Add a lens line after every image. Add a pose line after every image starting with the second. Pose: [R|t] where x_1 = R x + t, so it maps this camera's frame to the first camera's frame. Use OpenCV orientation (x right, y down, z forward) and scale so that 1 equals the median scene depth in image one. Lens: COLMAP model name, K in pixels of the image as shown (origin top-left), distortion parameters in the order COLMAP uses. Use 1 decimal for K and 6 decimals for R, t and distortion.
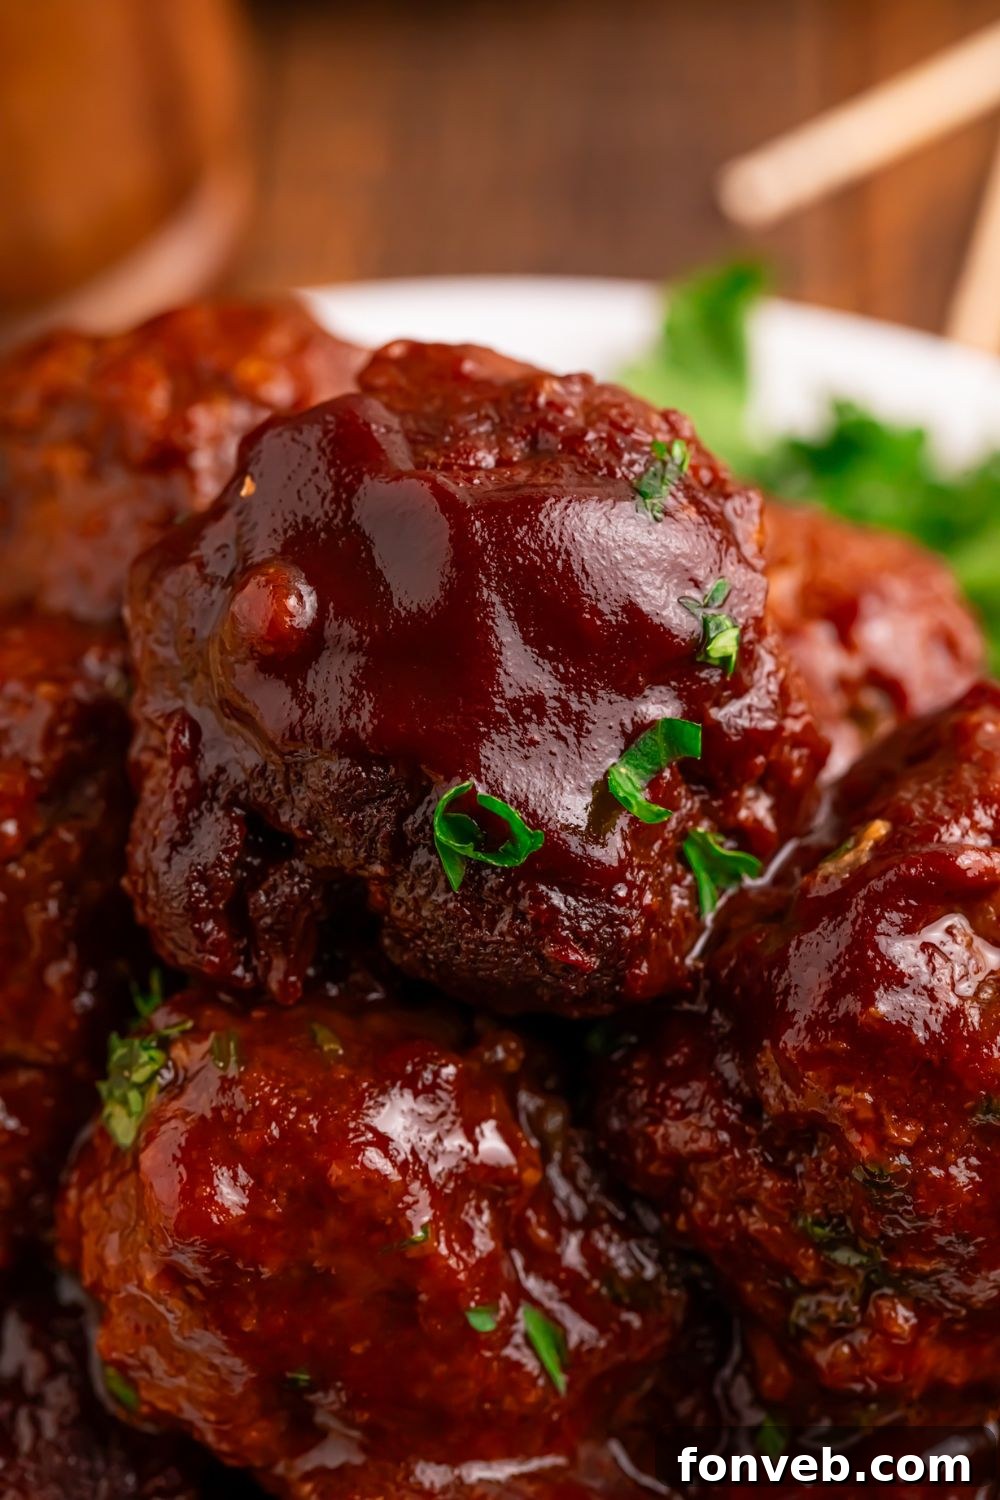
lens RADIAL K [[6471.5, 0, 560.4], [0, 6471.5, 679.7], [0, 0, 1]] dist [0.079752, 0.000000]
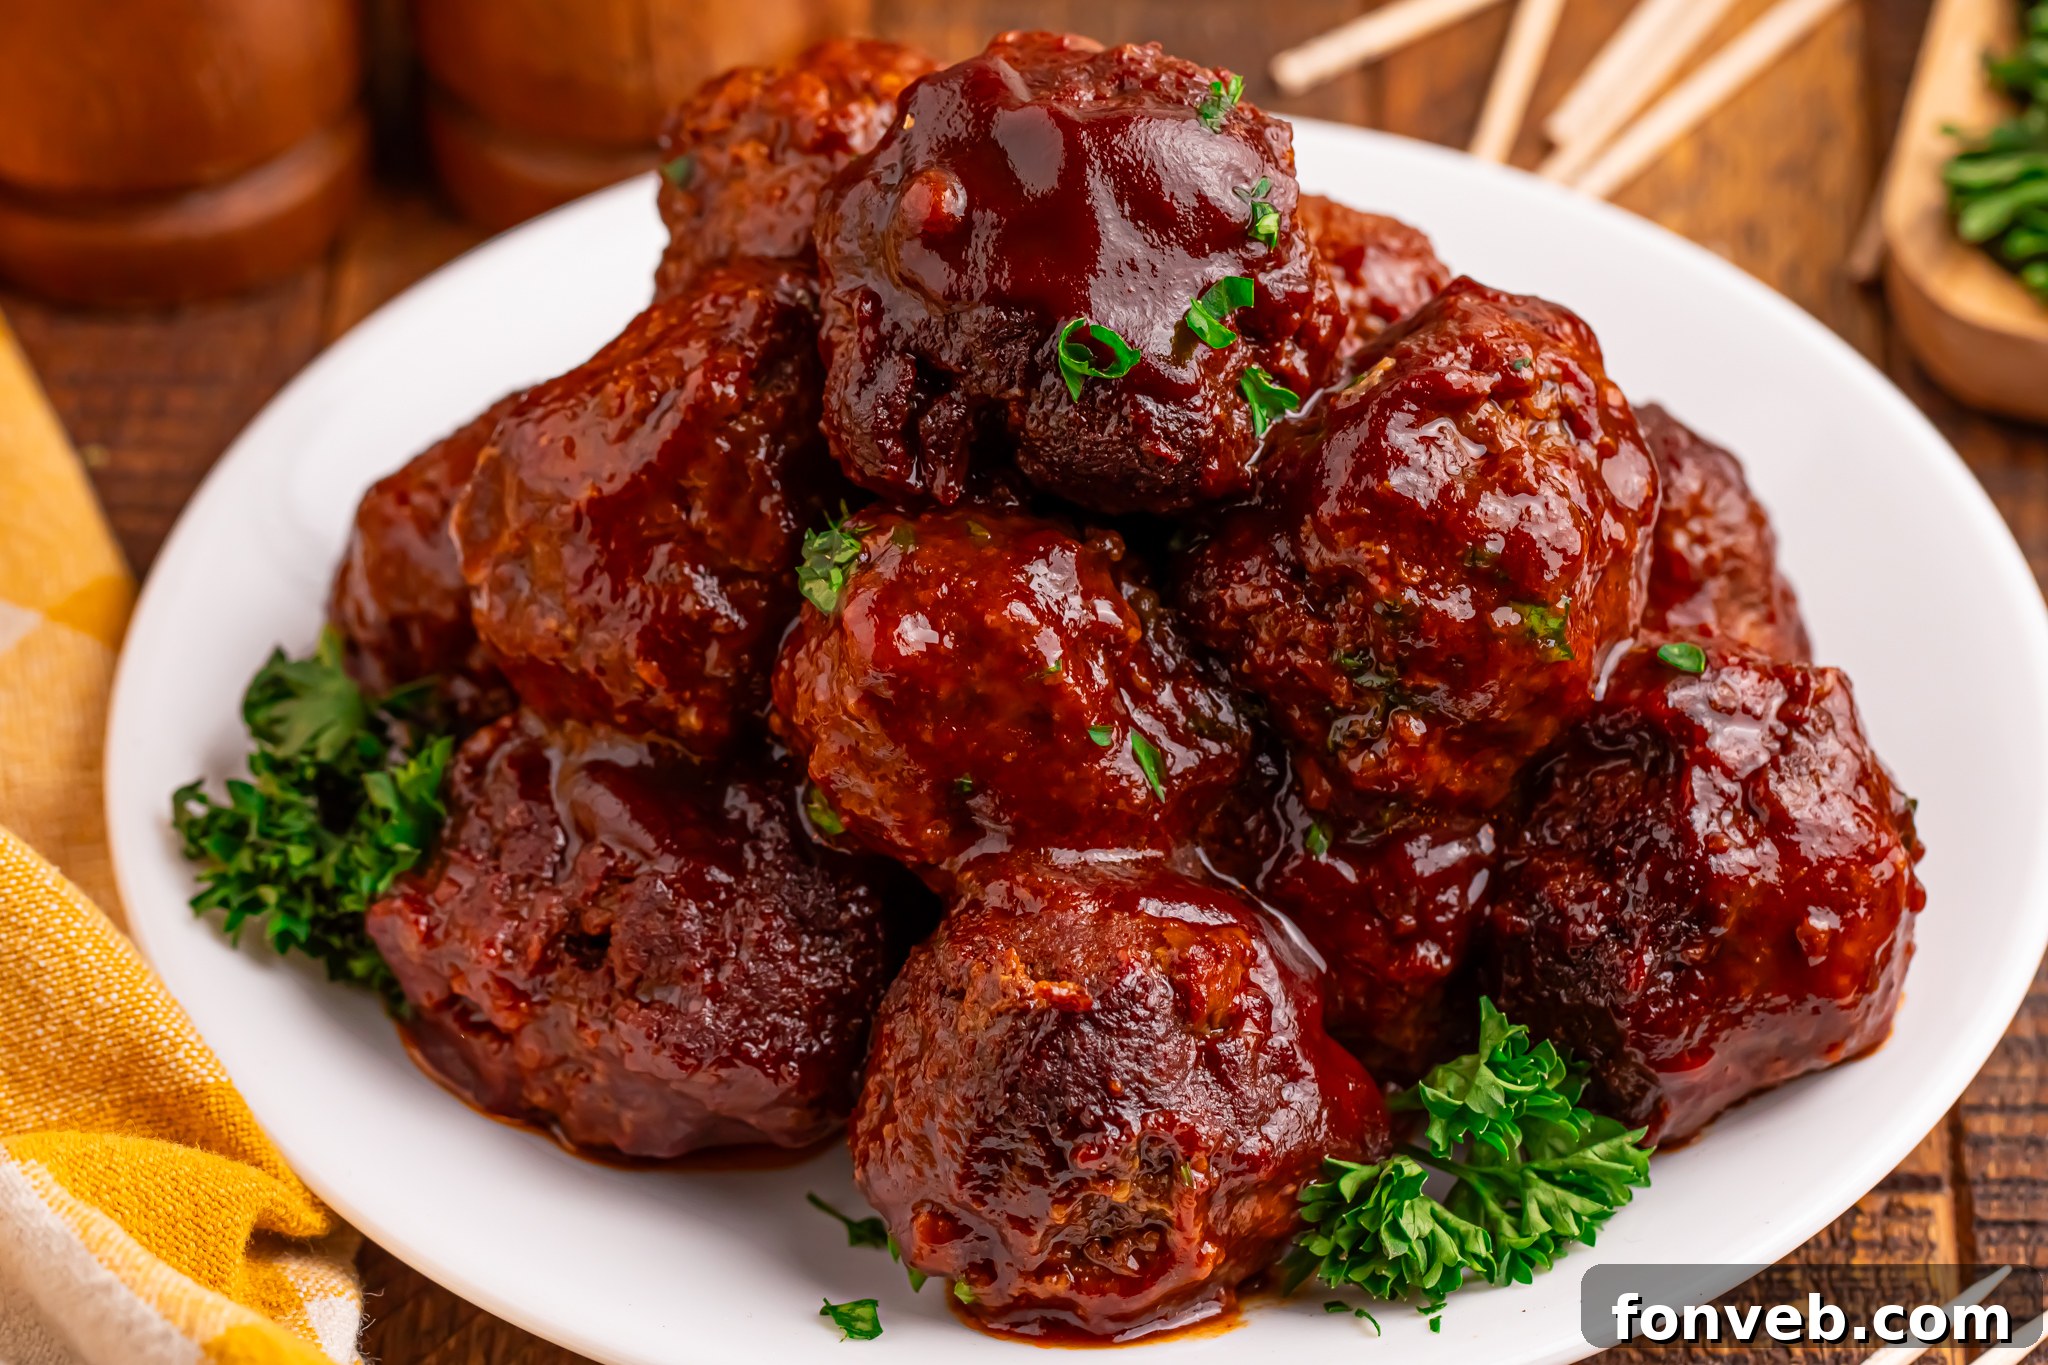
lens RADIAL K [[8835.8, 0, 1171.1], [0, 8835.8, 685.4], [0, 0, 1]] dist [0.079752, 0.000000]
pose [[0.999091, -0.023557, 0.035517, -0.062082], [0.026964, 0.994750, -0.098718, 0.269565], [-0.033005, 0.099586, 0.994481, -0.813832]]
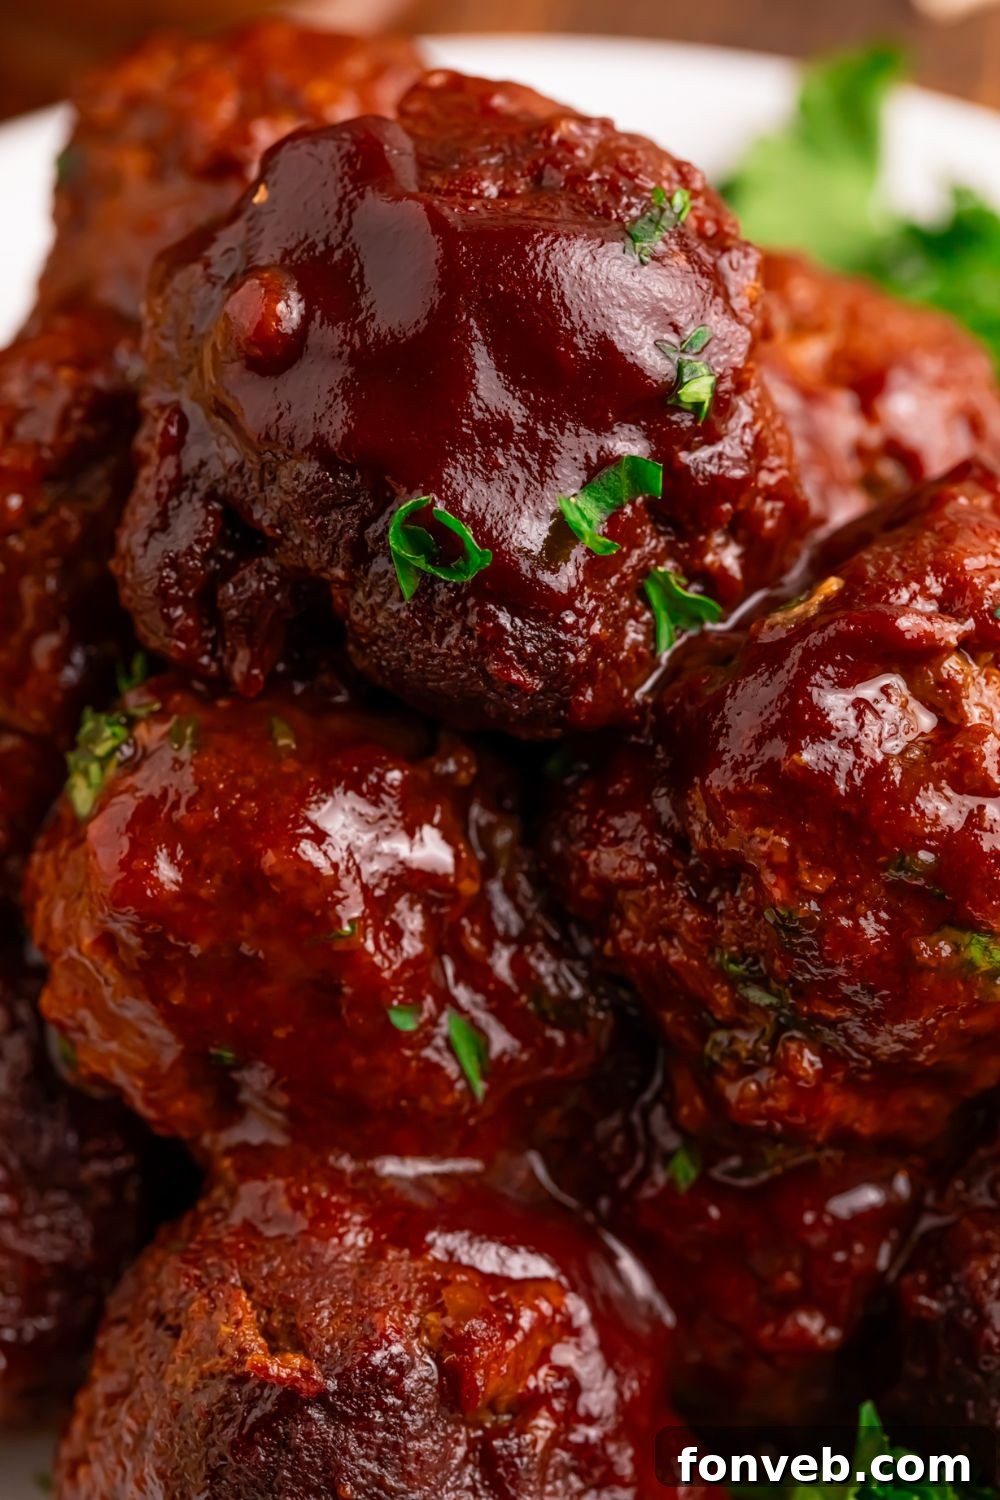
lens RADIAL K [[6471.5, 0, 530.6], [0, 6471.5, 655.7], [0, 0, 1]] dist [0.079752, 0.000000]
pose [[0.989358, 0.103503, -0.102266, 0.108115], [-0.101430, 0.994521, 0.025283, 0.013074], [0.104322, -0.014641, 0.994436, -0.024620]]
